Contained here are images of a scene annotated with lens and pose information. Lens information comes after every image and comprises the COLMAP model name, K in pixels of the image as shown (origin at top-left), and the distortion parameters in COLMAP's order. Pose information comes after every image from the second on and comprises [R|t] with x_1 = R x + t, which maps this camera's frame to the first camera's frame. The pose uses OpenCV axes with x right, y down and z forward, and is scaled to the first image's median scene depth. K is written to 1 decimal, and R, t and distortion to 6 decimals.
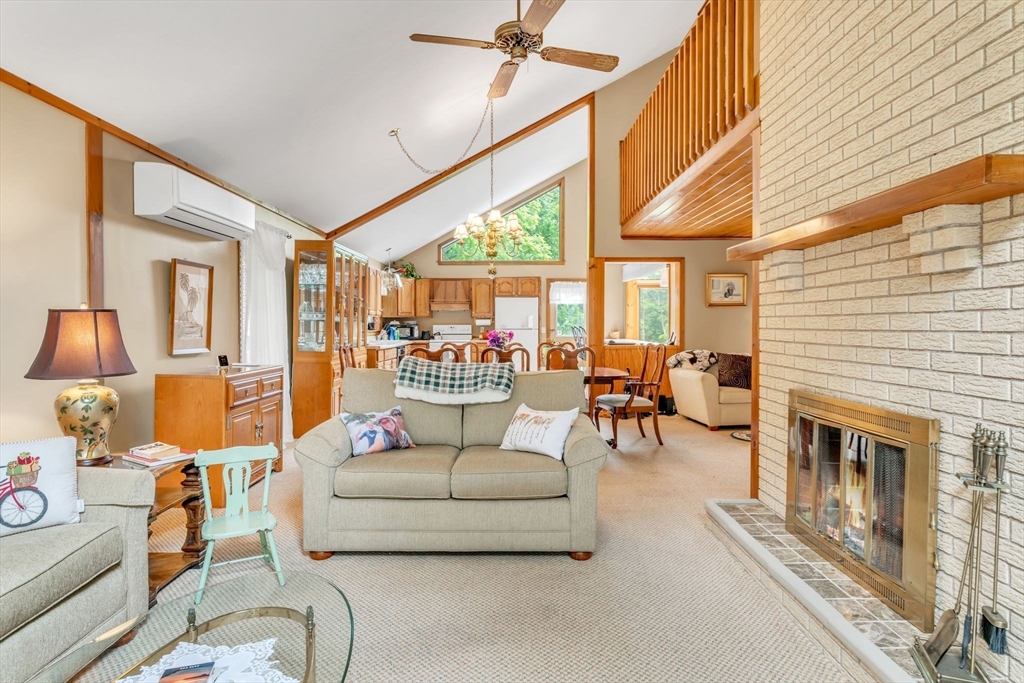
lens RADIAL K [[565.6, 0, 513.2], [0, 565.6, 334.6], [0, 0, 1]] dist [-0.005507, 0.006946]
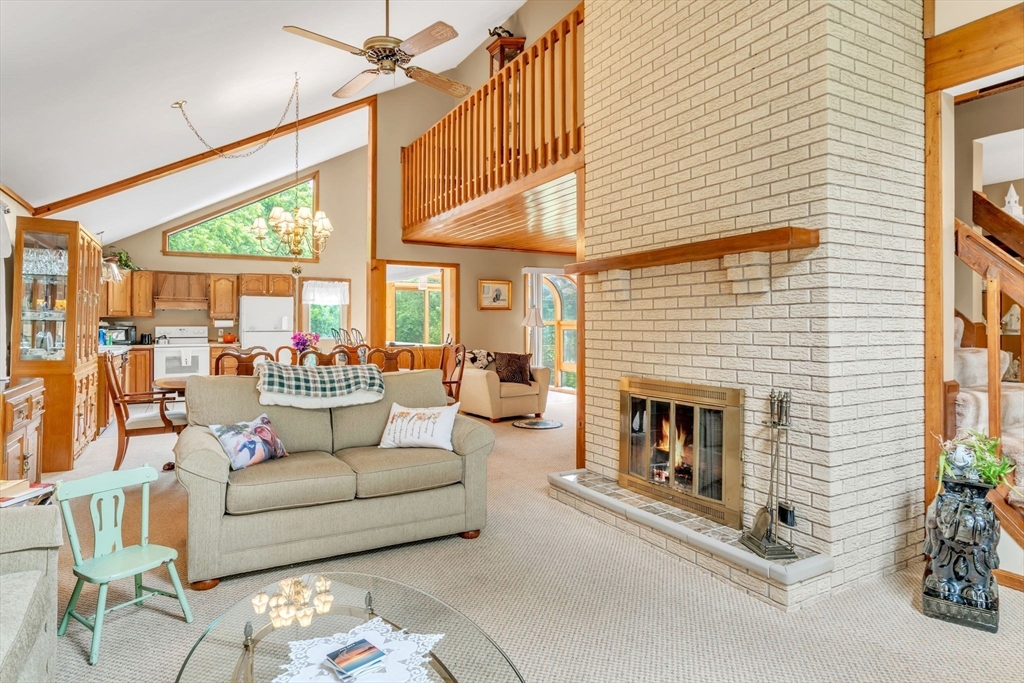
lens RADIAL K [[586.5, 0, 521.2], [0, 586.5, 323.8], [0, 0, 1]] dist [-0.008537, 0.005936]
pose [[0.871291, 0.003424, 0.490755, -0.287615], [0.007343, 0.999773, -0.020012, 0.000361], [-0.490712, 0.021039, 0.871068, -0.048333]]
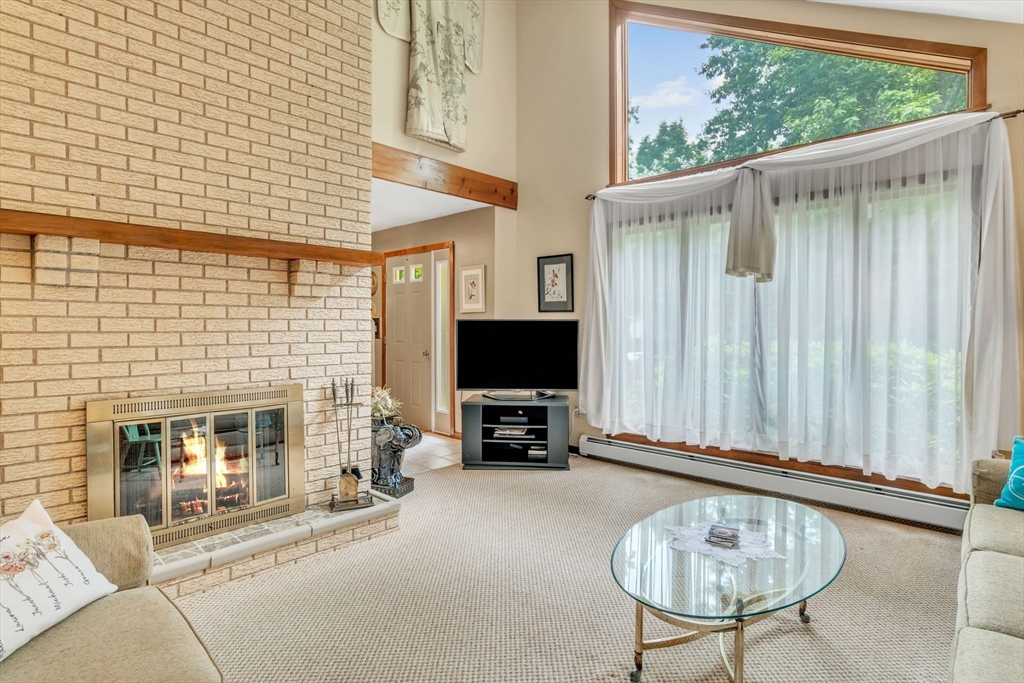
lens RADIAL K [[528.9, 0, 512.4], [0, 528.9, 334.9], [0, 0, 1]] dist [-0.020814, 0.013248]
pose [[-0.727457, -0.013154, 0.686027, -0.404905], [0.008987, 0.999548, 0.028695, -0.017532], [-0.686095, 0.027040, -0.727010, 0.880116]]
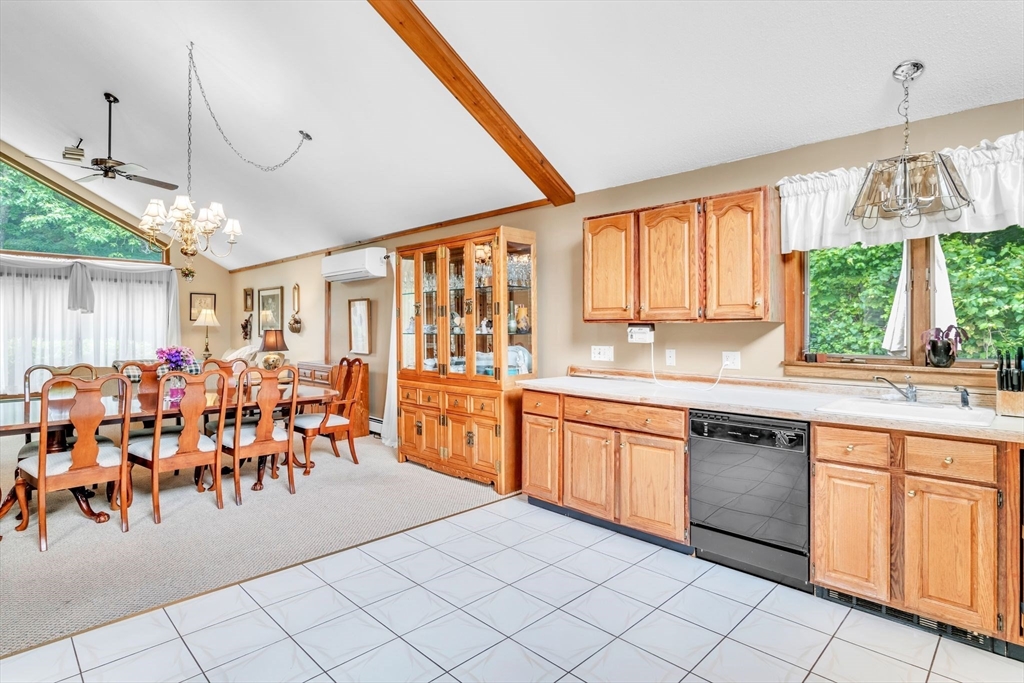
lens RADIAL K [[528.9, 0, 519.1], [0, 528.9, 327.3], [0, 0, 1]] dist [-0.020814, 0.013248]
pose [[-0.703645, -0.005032, -0.710534, 0.244644], [-0.015467, 0.999846, 0.008236, -0.072563], [0.710383, 0.016785, -0.703615, 2.820880]]
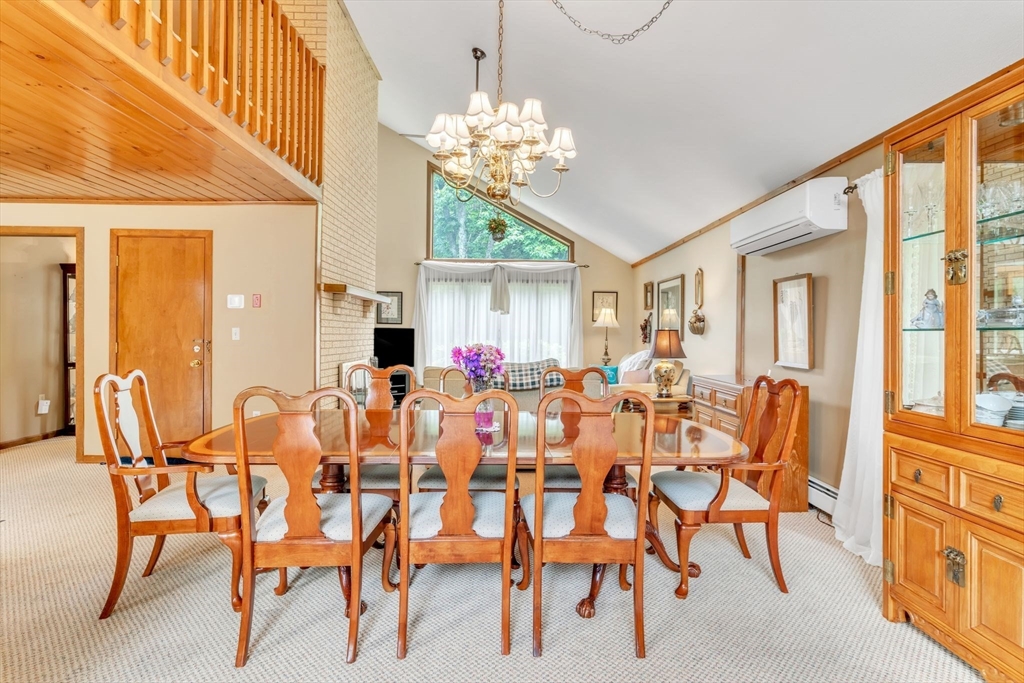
lens RADIAL K [[528.9, 0, 511.2], [0, 528.9, 339.2], [0, 0, 1]] dist [-0.020814, 0.013248]
pose [[-0.999836, -0.013253, -0.012367, -0.061915], [-0.013589, 0.999529, 0.027502, -0.039953], [0.011997, 0.027665, -0.999545, 2.240344]]
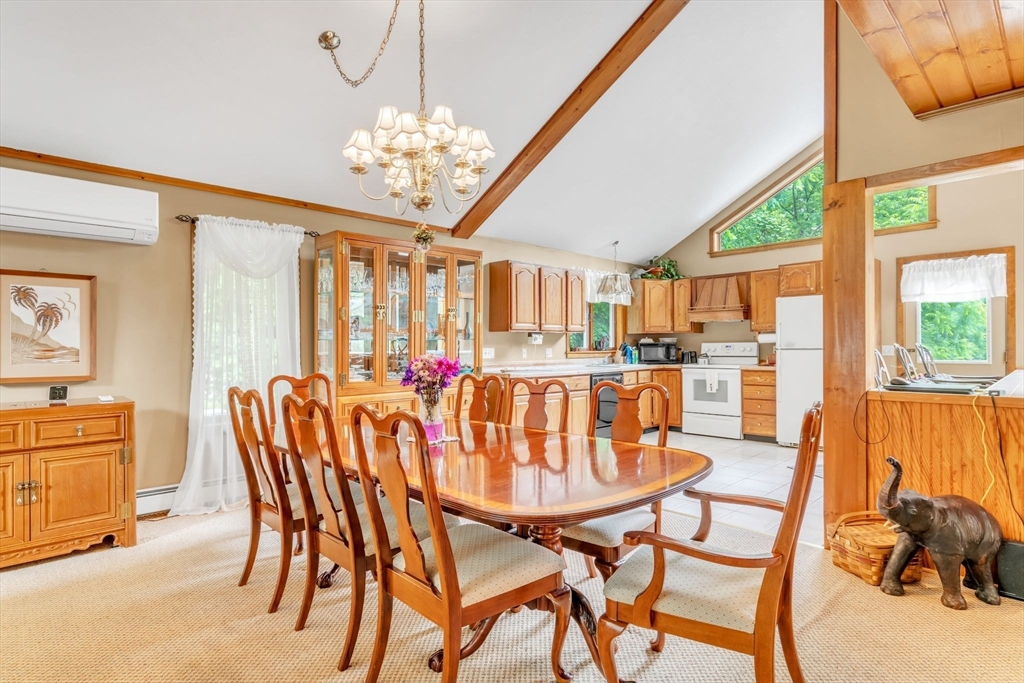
lens RADIAL K [[528.9, 0, 511.4], [0, 528.9, 348.2], [0, 0, 1]] dist [-0.020814, 0.013248]
pose [[0.685798, -0.000879, -0.727791, 0.533205], [-0.004326, 0.999977, -0.005284, -0.018001], [0.727779, 0.006773, 0.685779, 1.124563]]
